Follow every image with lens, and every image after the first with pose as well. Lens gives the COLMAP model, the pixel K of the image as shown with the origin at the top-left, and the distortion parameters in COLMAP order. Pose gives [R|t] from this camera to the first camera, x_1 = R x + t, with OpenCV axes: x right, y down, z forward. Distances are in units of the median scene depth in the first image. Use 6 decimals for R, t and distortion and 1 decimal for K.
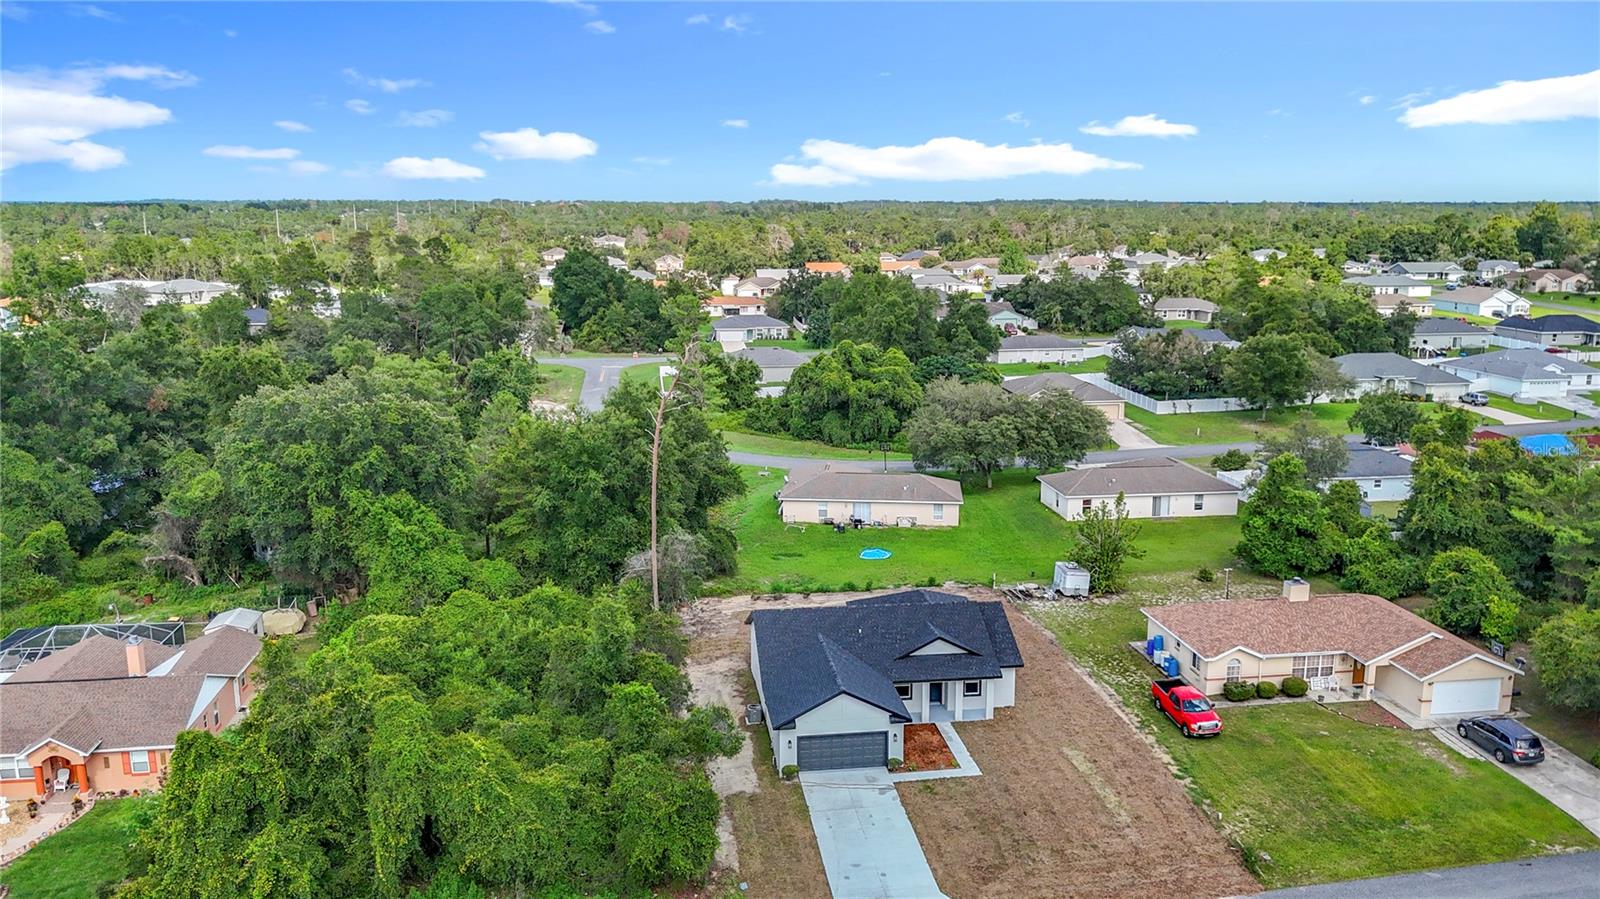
lens RADIAL K [[1201.9, 0, 796.0], [0, 1201.9, 448.4], [0, 0, 1]] dist [0.043252, -0.079710]
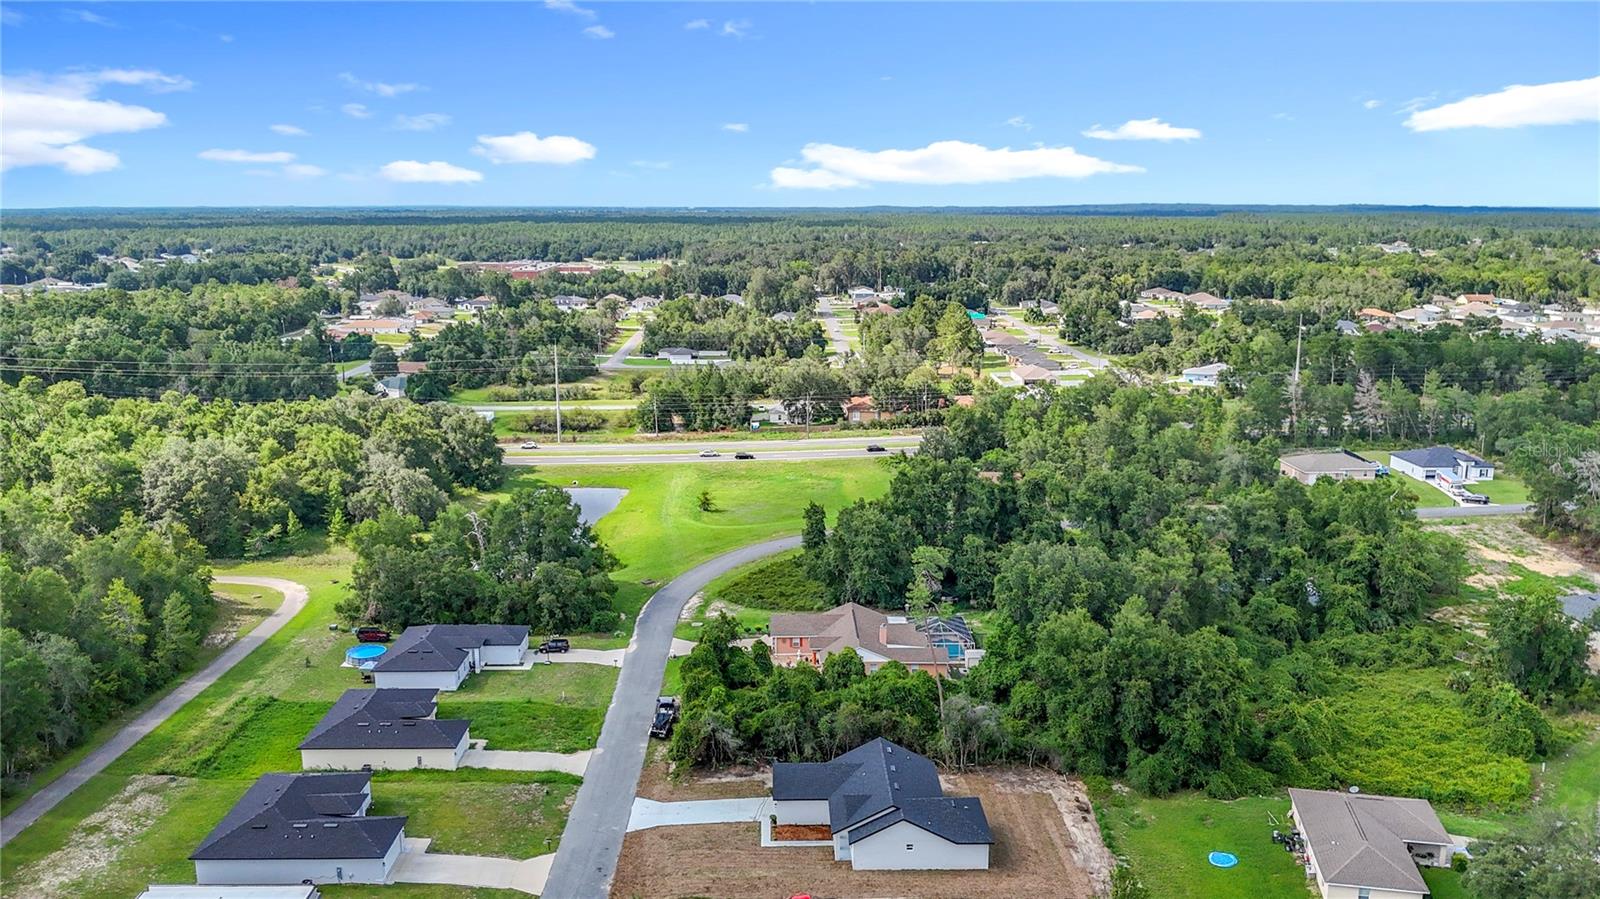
lens RADIAL K [[1217.0, 0, 794.0], [0, 1217.0, 417.9], [0, 0, 1]] dist [0.054885, -0.169141]
pose [[-0.120129, 0.169181, -0.978237, 1.231369], [-0.194663, 0.962229, 0.190318, -0.465775], [0.973486, 0.213289, -0.082658, 0.735387]]
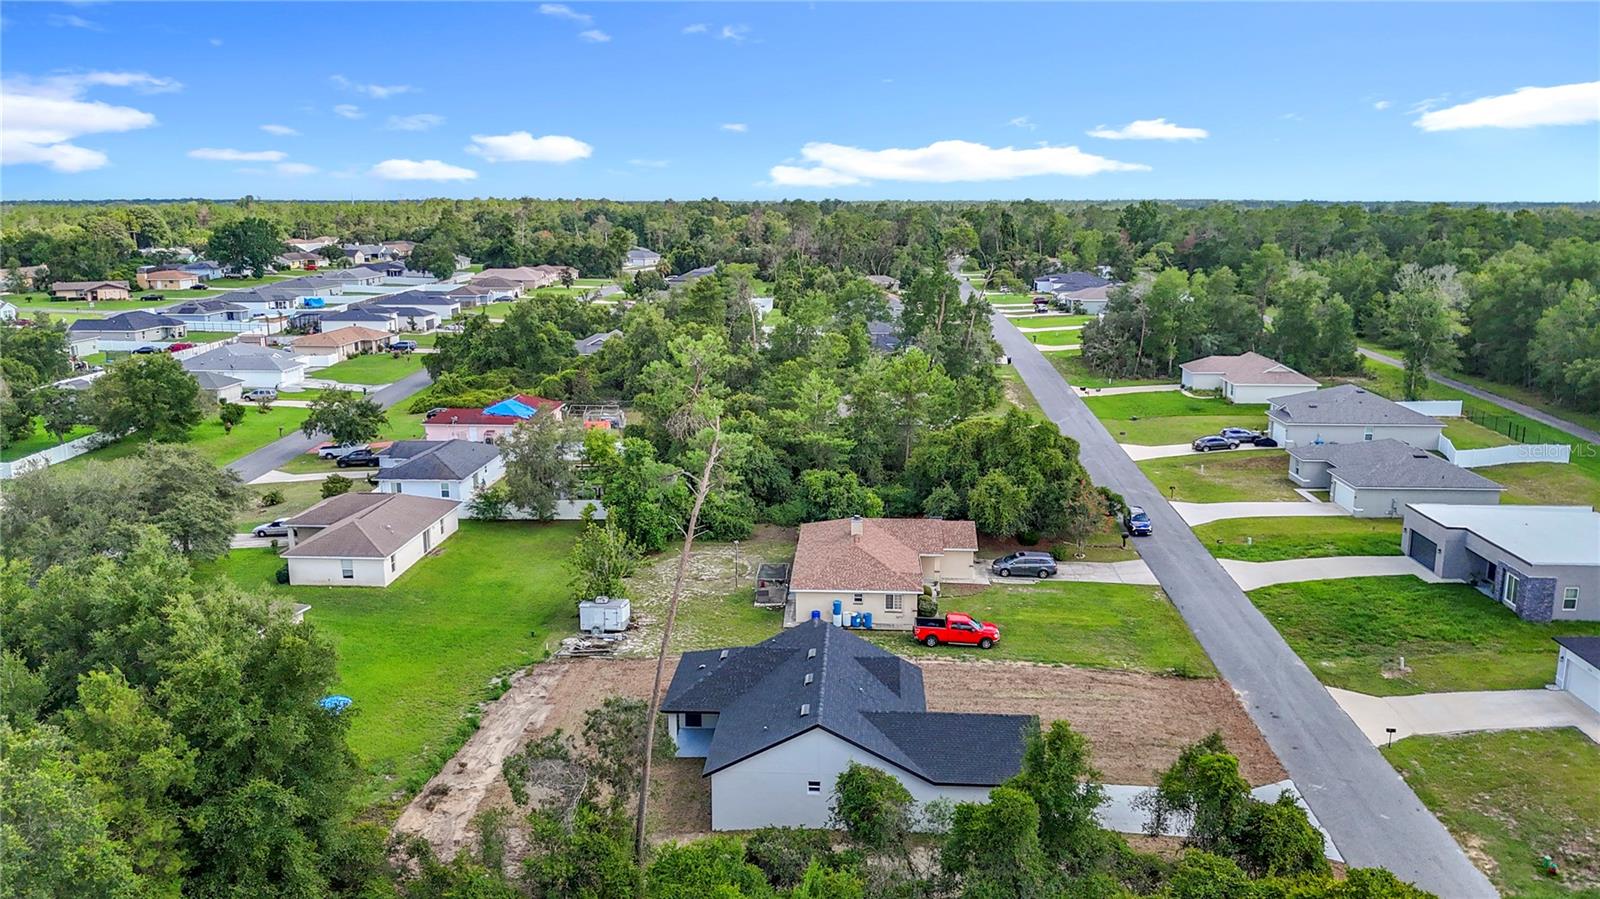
lens RADIAL K [[1201.9, 0, 796.0], [0, 1201.9, 448.4], [0, 0, 1]] dist [0.043252, -0.079710]
pose [[0.193380, -0.196327, 0.961280, -0.593014], [0.195326, 0.967866, 0.158379, -0.128523], [-0.961484, 0.157135, 0.225514, 0.641839]]
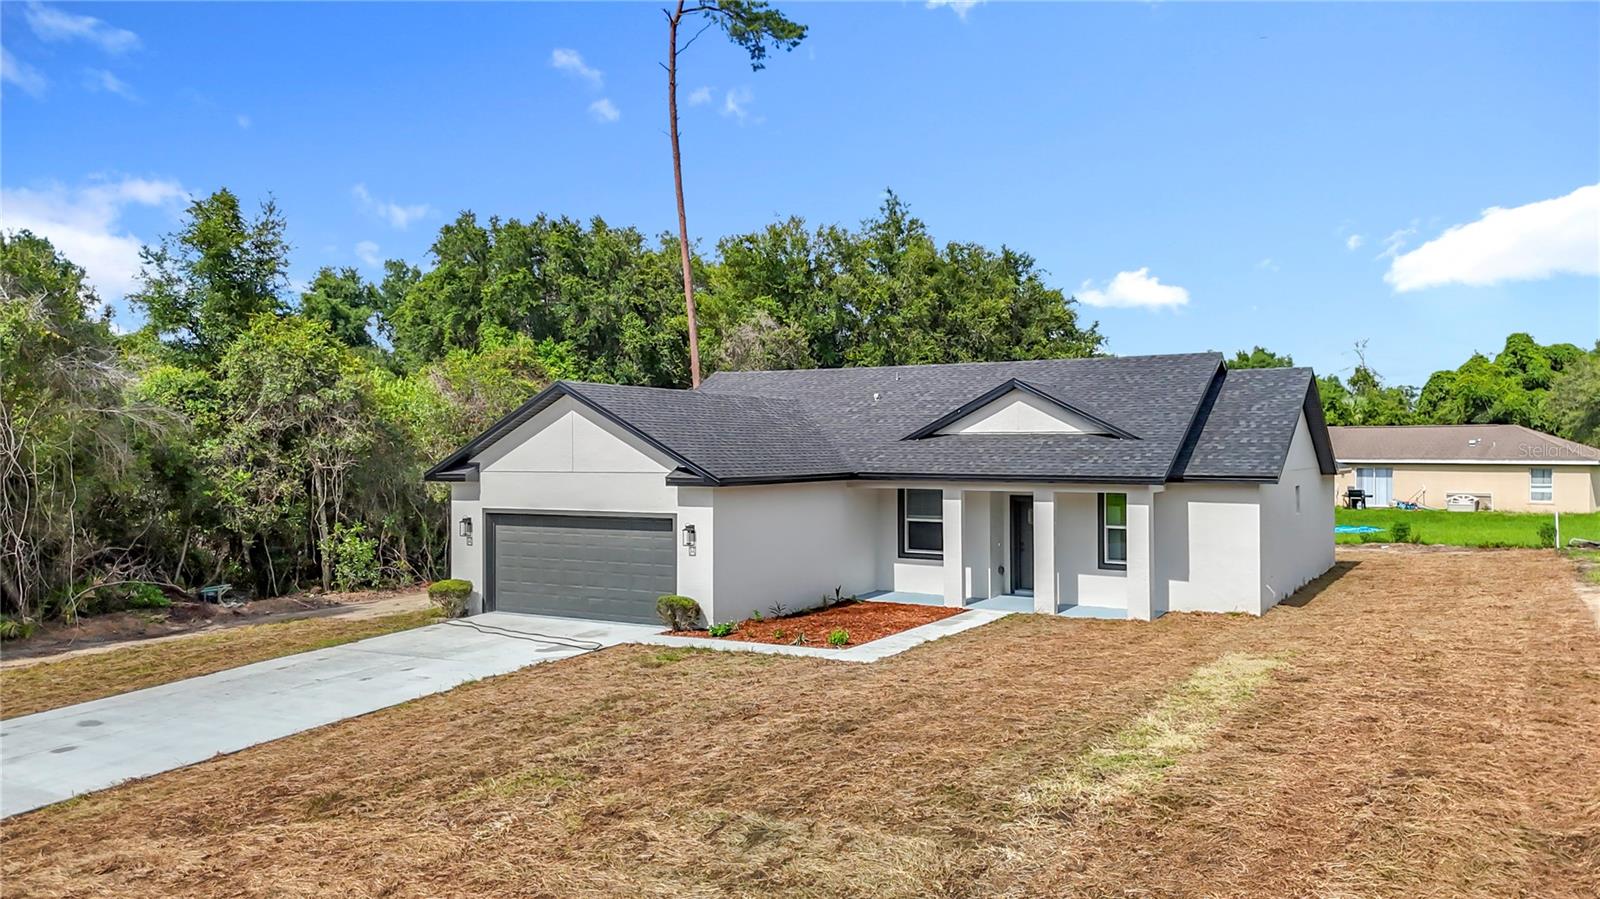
lens RADIAL K [[1178.4, 0, 800.0], [0, 1178.4, 449.5], [0, 0, 1]] dist [0.059736, -0.001179]
pose [[0.786139, 0.001967, -0.618046, 0.221192], [-0.124588, 0.979971, -0.155353, 0.184730], [0.605362, 0.199130, 0.770639, 0.525948]]
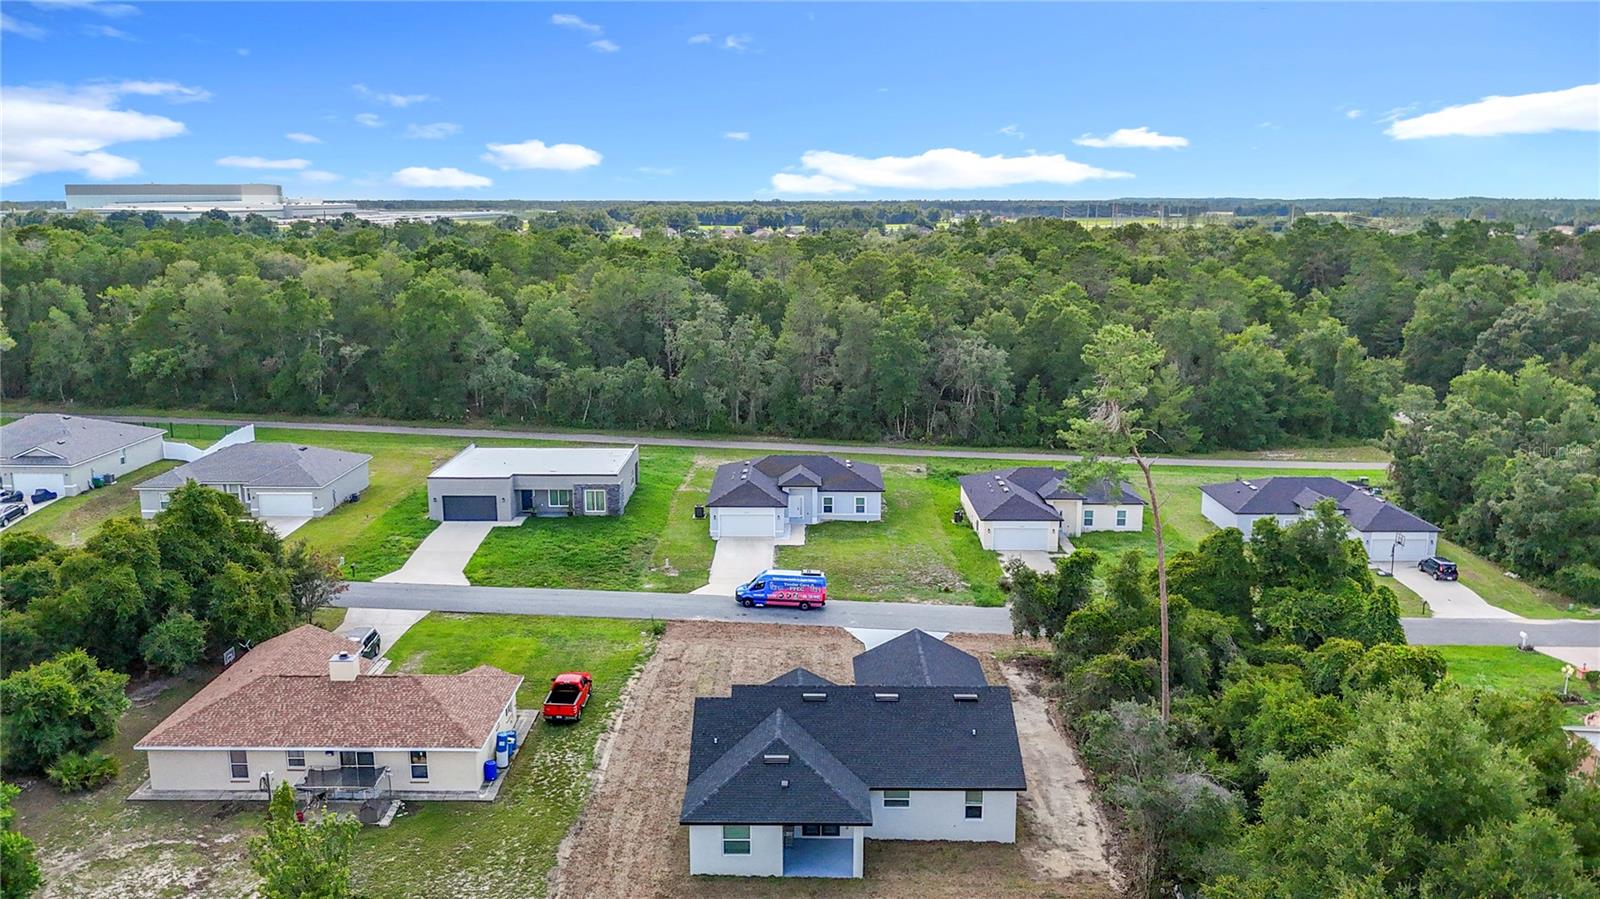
lens RADIAL K [[1211.8, 0, 799.5], [0, 1211.8, 439.9], [0, 0, 1]] dist [0.088226, -0.218986]
pose [[-0.990451, -0.028843, 0.134813, -0.000883], [0.025038, 0.923972, 0.381639, -0.276770], [-0.135571, 0.381370, -0.914427, 1.368231]]
